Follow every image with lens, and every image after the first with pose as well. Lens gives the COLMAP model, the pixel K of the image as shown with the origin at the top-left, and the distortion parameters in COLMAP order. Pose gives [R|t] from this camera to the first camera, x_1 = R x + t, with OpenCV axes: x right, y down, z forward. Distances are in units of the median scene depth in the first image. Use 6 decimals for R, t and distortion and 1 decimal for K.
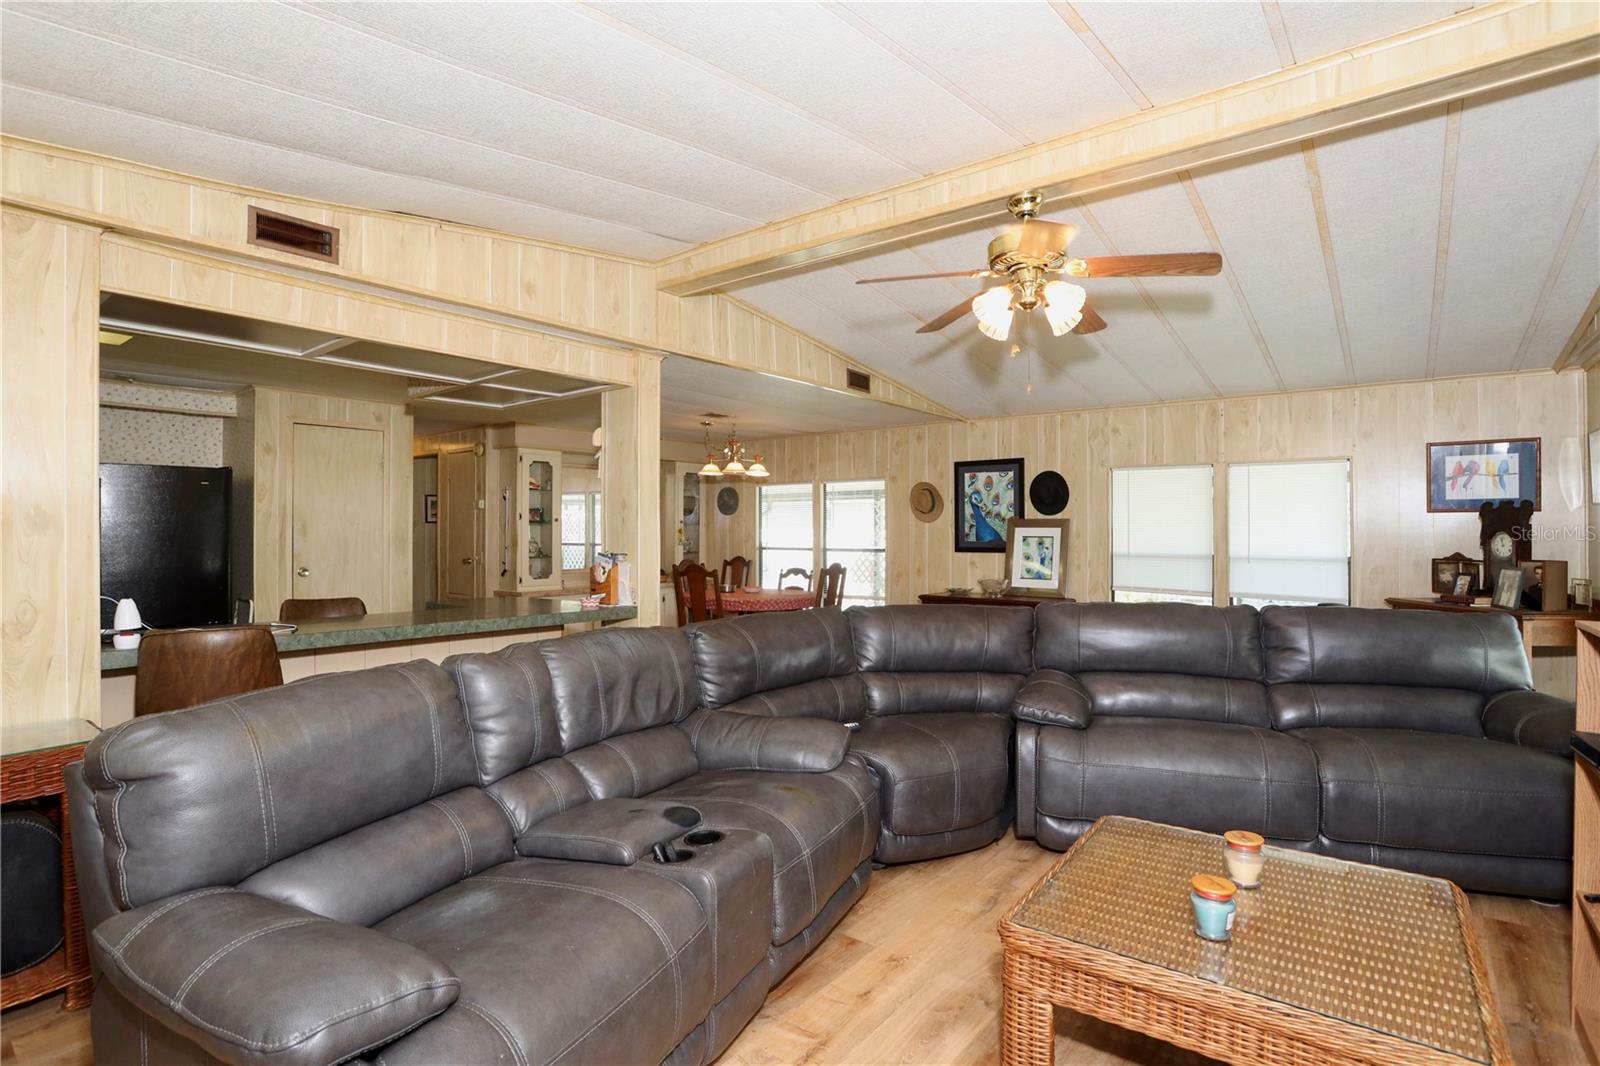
lens RADIAL K [[822.9, 0, 803.0], [0, 822.9, 531.6], [0, 0, 1]] dist [-0.000057, -0.000002]
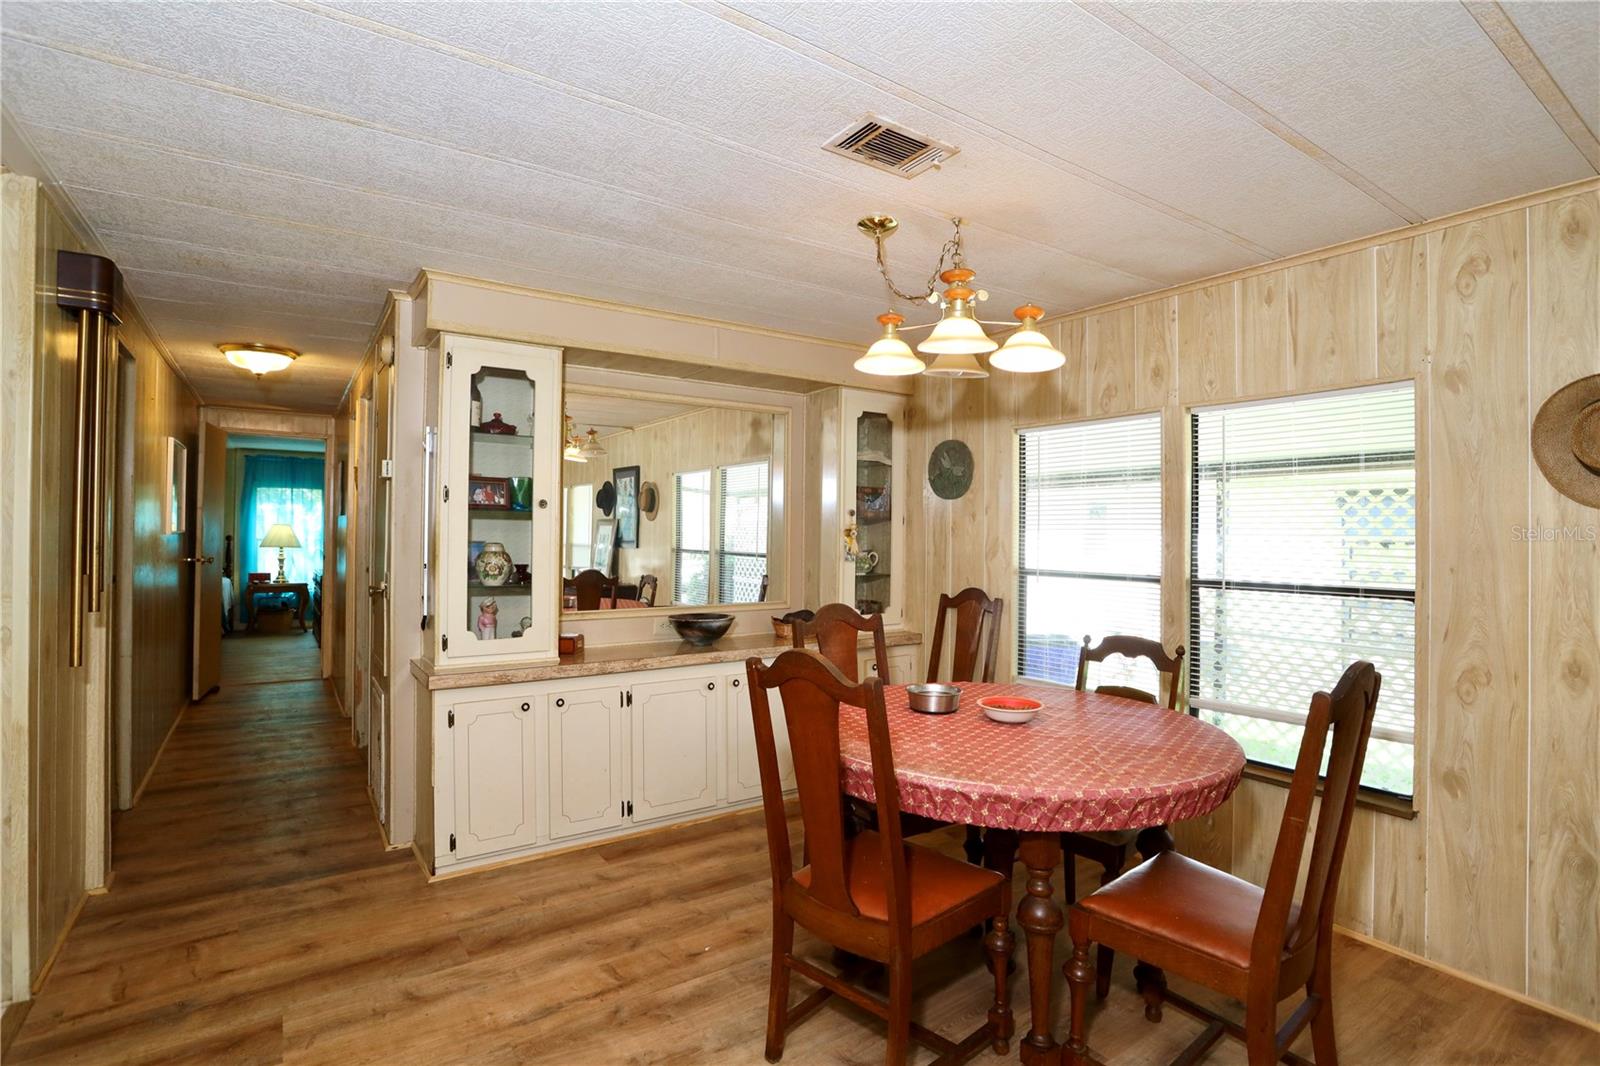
lens RADIAL K [[773.5, 0, 829.0], [0, 773.5, 528.1], [0, 0, 1]] dist [-0.001246, -0.000065]
pose [[0.963016, 0.005145, -0.269395, -0.043235], [-0.006504, 0.999970, -0.004152, -0.001422], [0.269365, 0.005751, 0.963021, 0.616564]]
